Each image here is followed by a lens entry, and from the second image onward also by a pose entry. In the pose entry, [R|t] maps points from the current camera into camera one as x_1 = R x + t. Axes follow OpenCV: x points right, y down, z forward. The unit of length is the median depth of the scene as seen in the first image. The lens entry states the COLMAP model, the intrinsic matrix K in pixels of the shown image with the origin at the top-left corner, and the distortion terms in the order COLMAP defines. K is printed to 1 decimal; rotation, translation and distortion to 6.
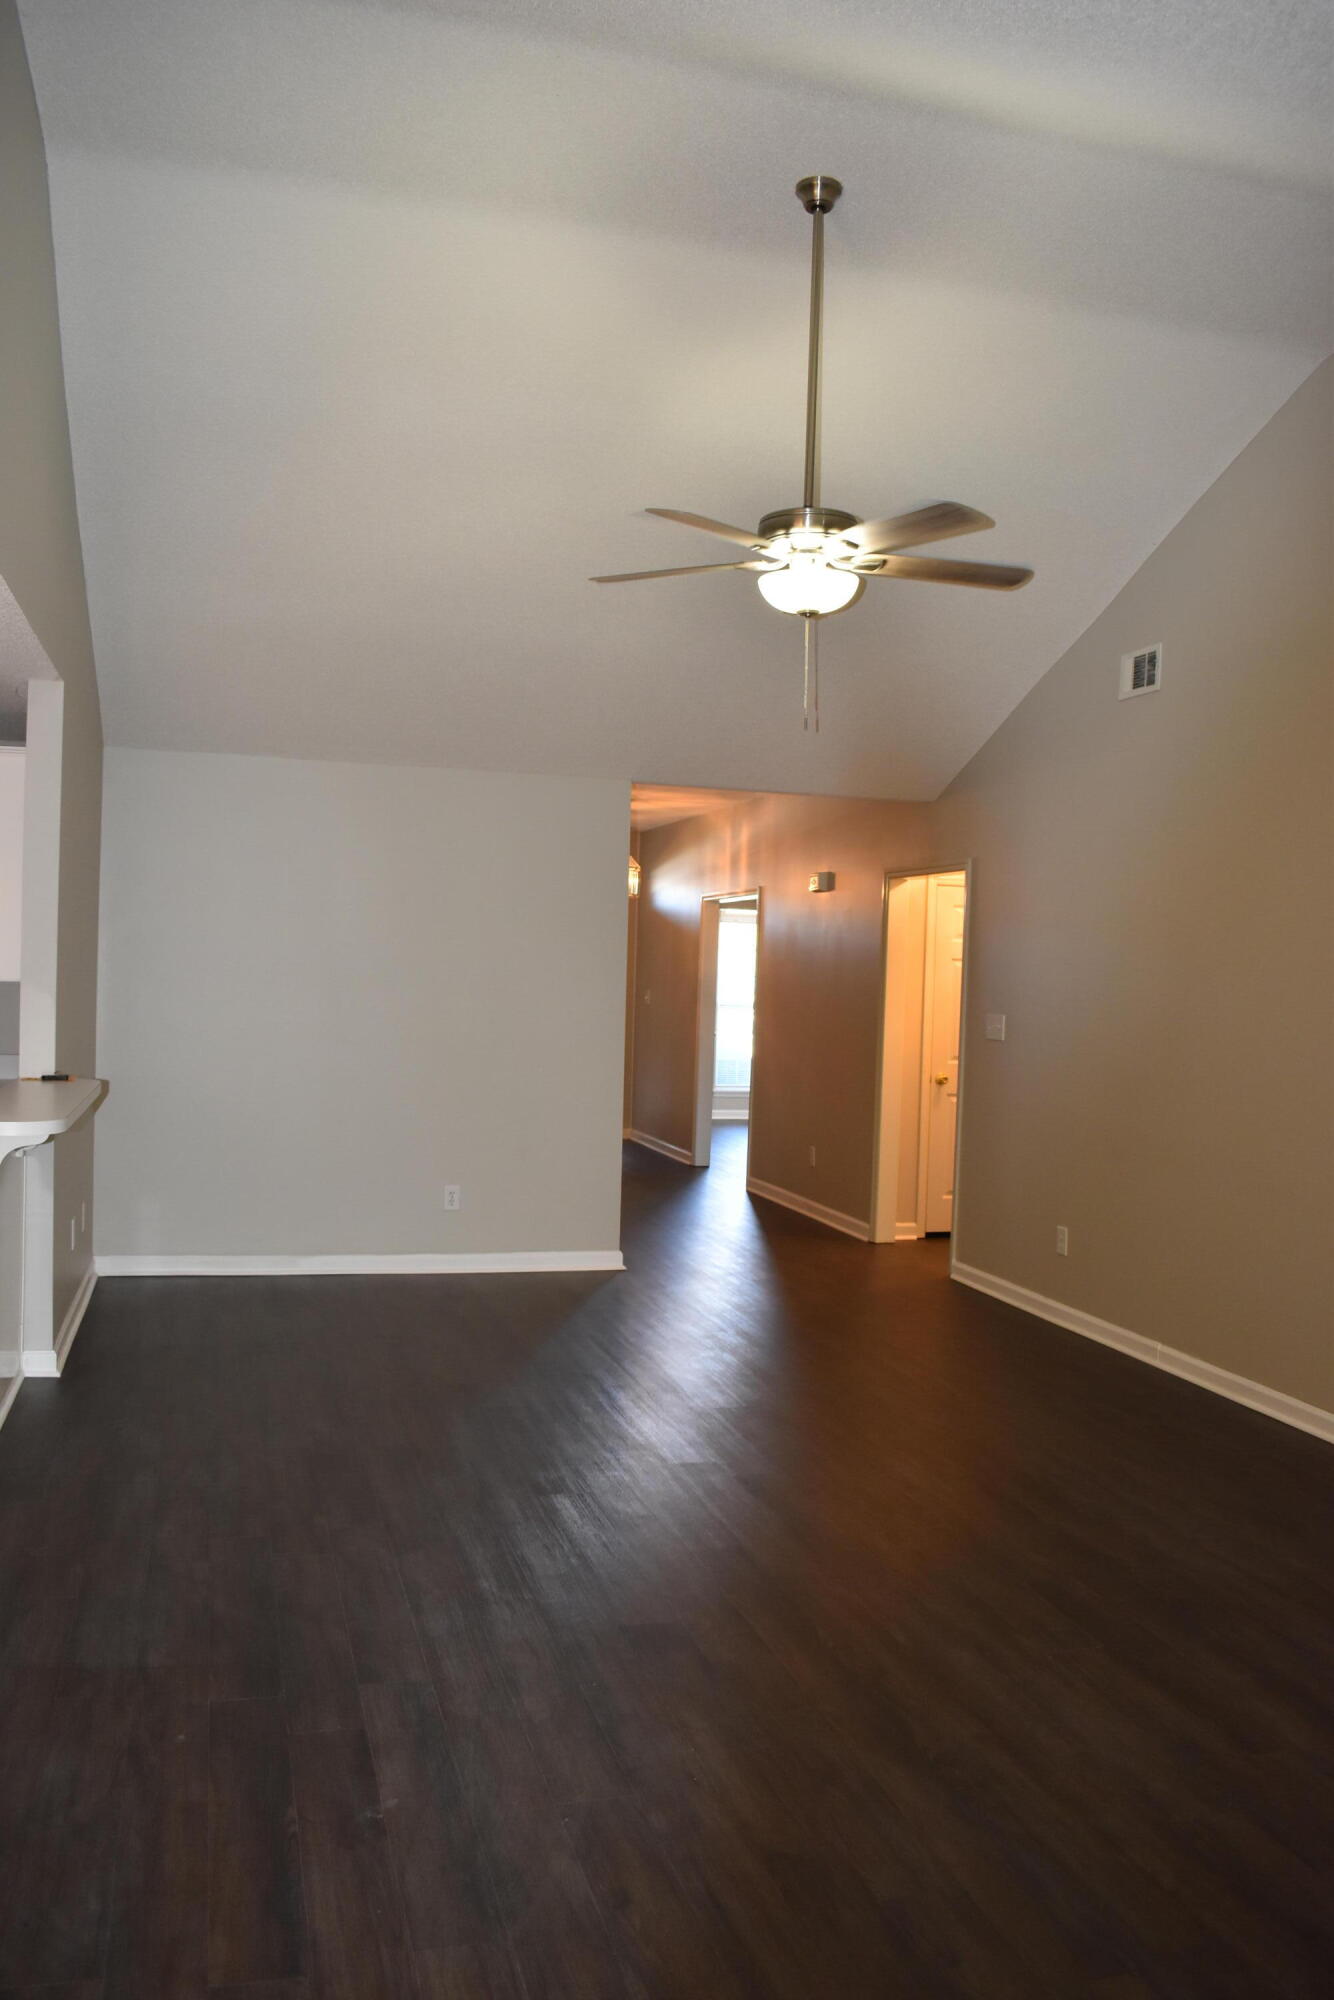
lens RADIAL K [[1564.4, 0, 667.8], [0, 1564.4, 992.0], [0, 0, 1]] dist [-0.090407, 0.011306]
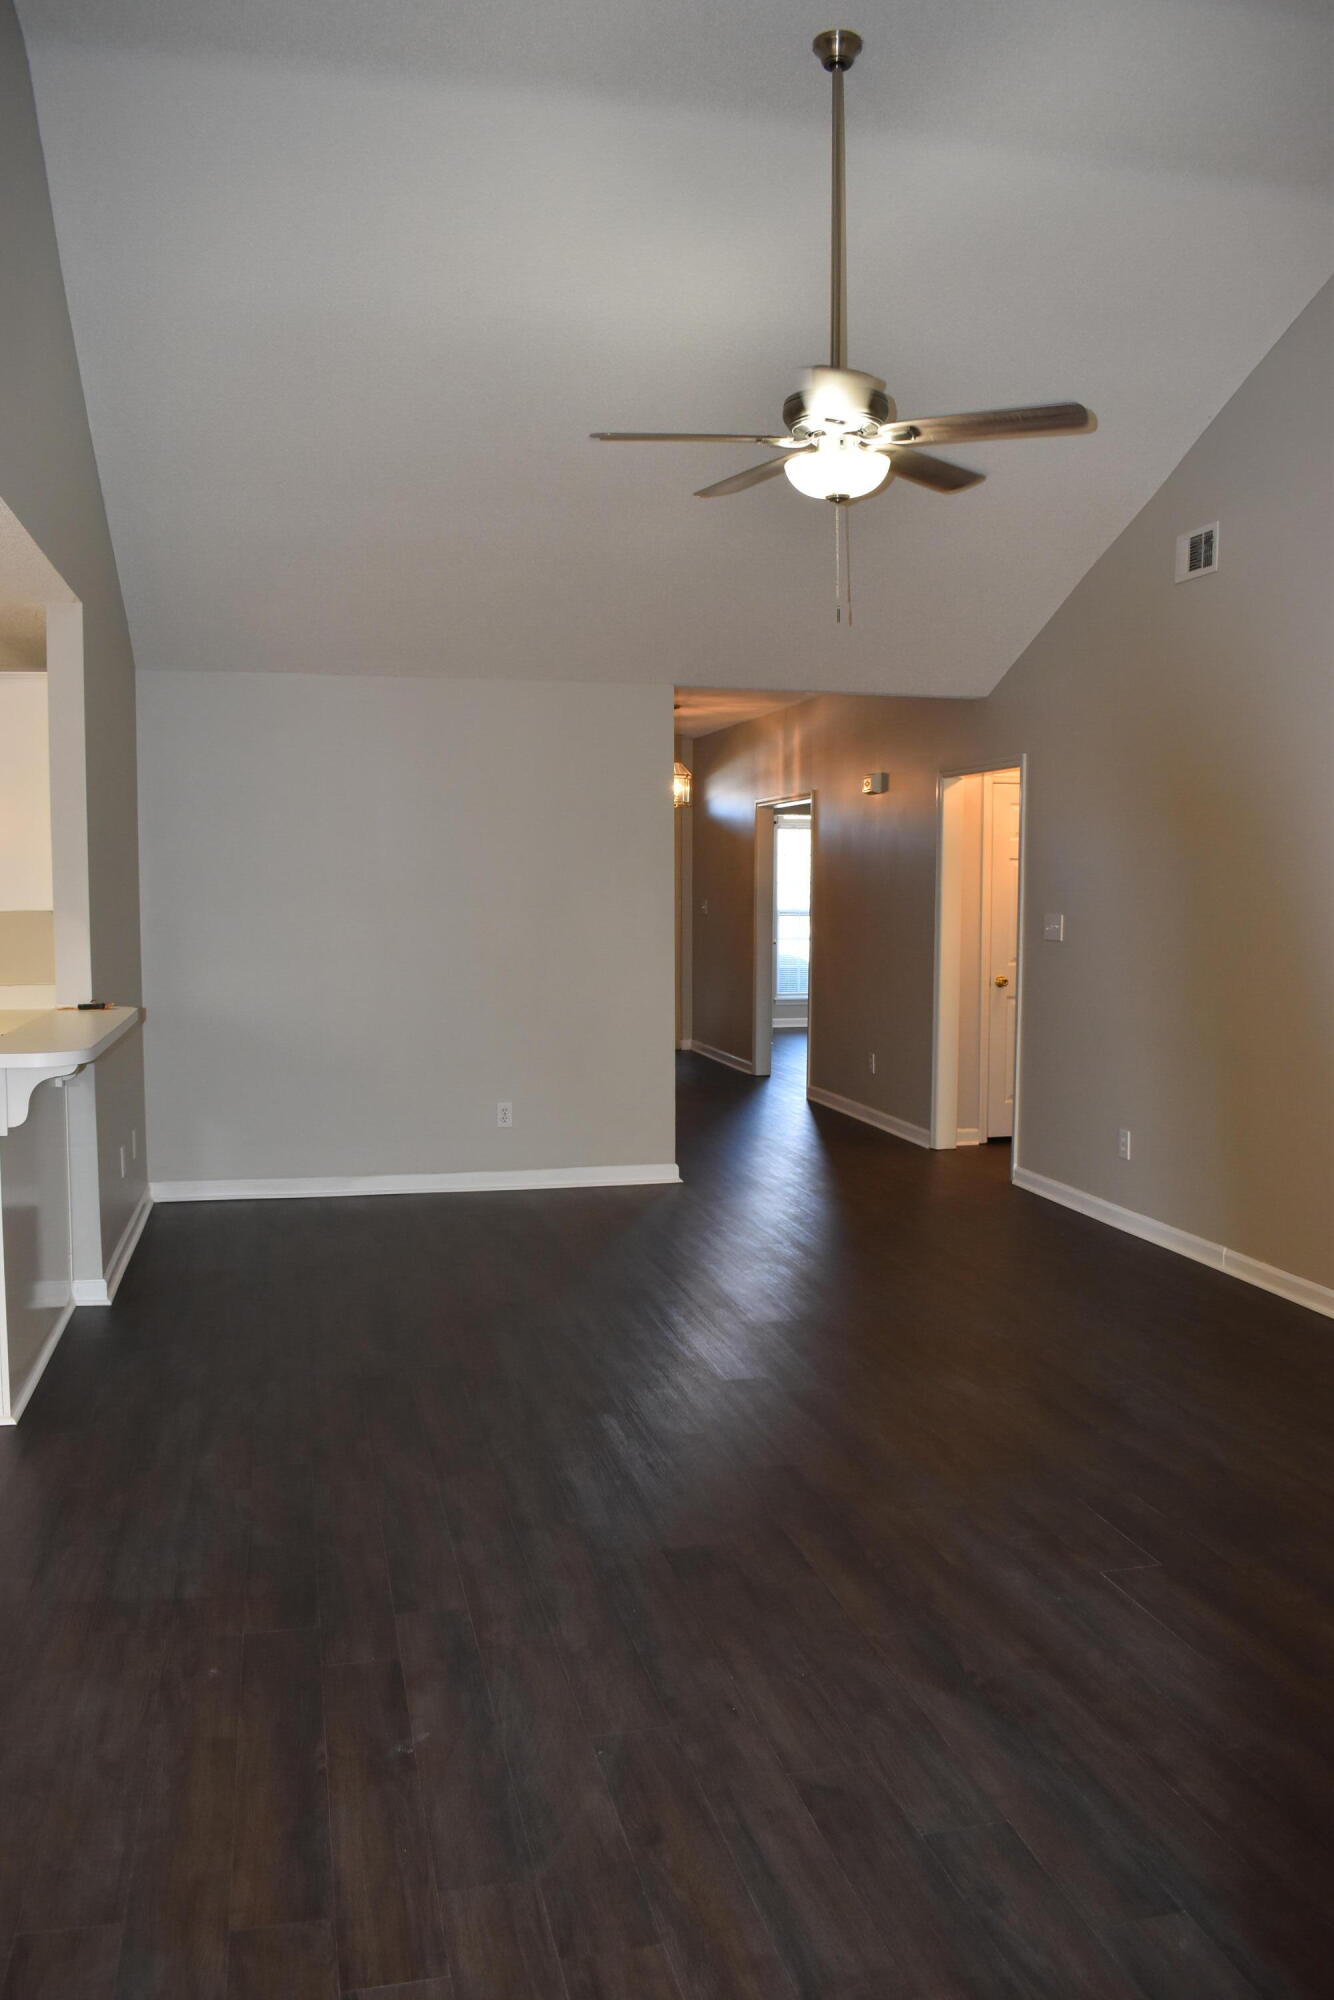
lens RADIAL K [[1564.4, 0, 672.6], [0, 1564.4, 997.6], [0, 0, 1]] dist [-0.090407, 0.011306]
pose [[0.998762, -0.026672, -0.041992, 0.019021], [0.029190, 0.997739, 0.060538, 0.000769], [0.040282, -0.061689, 0.997282, 0.028571]]
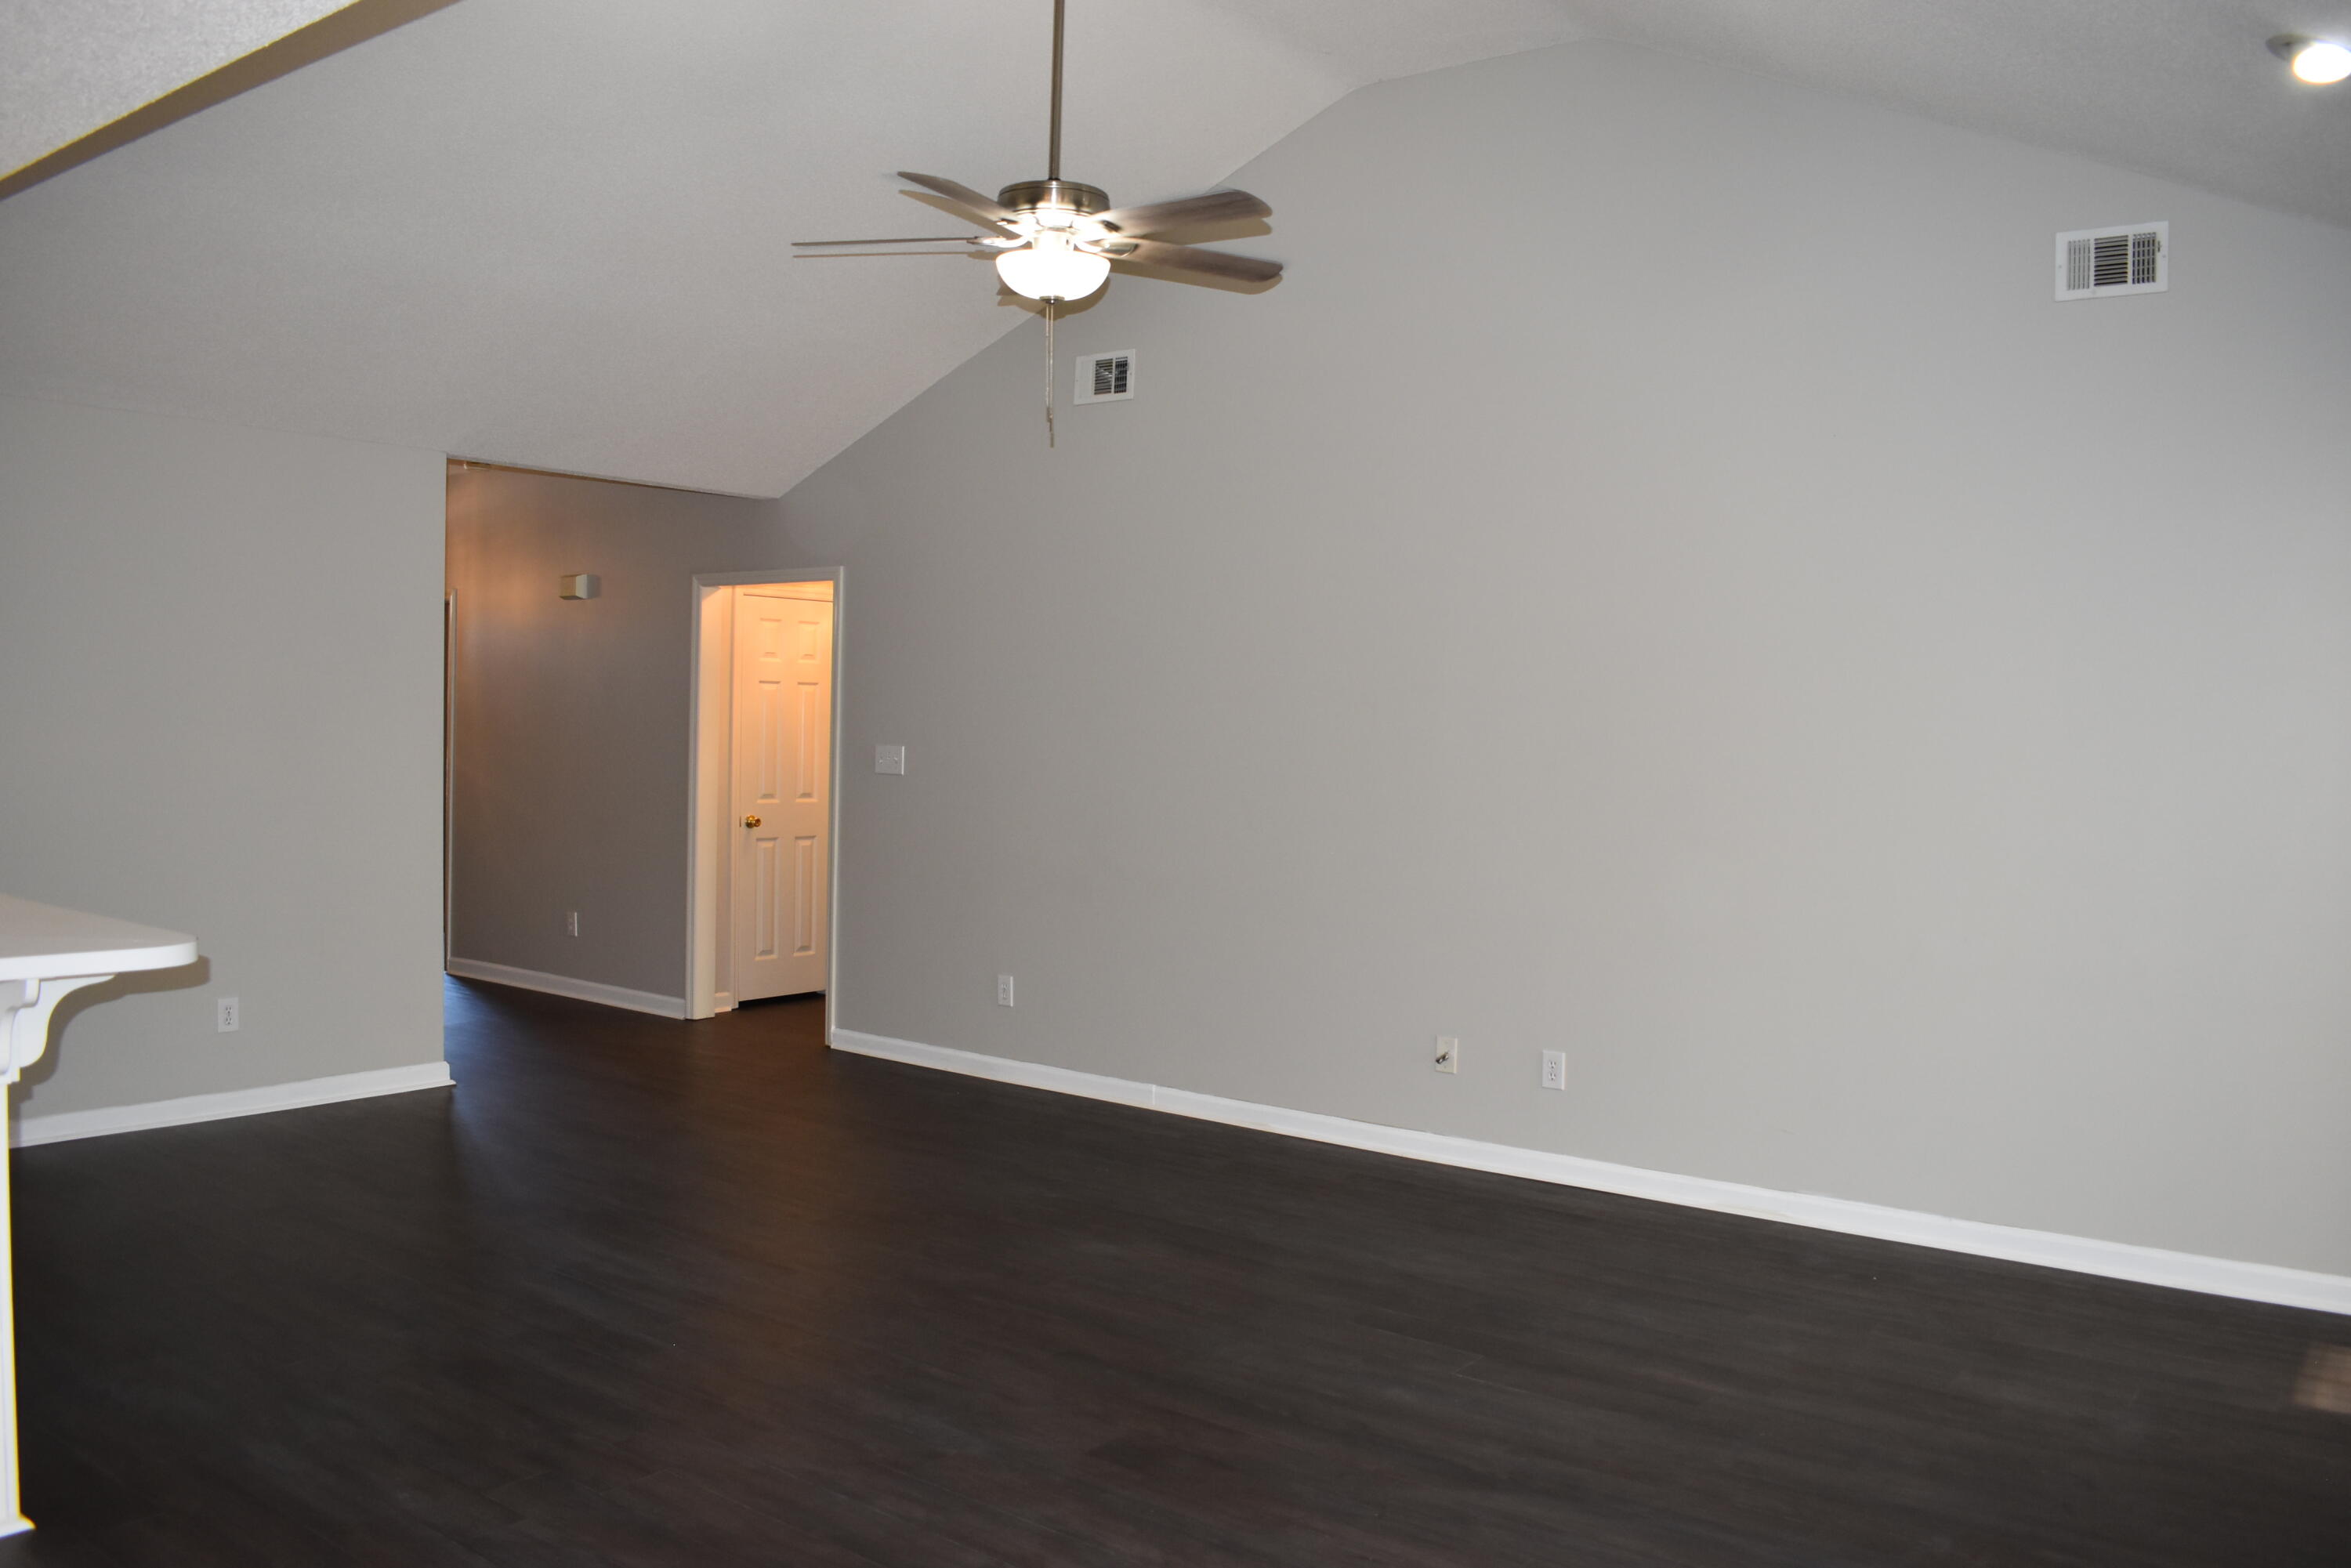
lens RADIAL K [[1838.9, 0, 1175.3], [0, 1838.9, 741.4], [0, 0, 1]] dist [-0.090407, 0.011306]
pose [[0.807101, -0.024368, 0.589910, -0.434342], [0.014627, 0.999666, 0.021283, -0.011648], [-0.590232, -0.008549, 0.807188, 0.100003]]
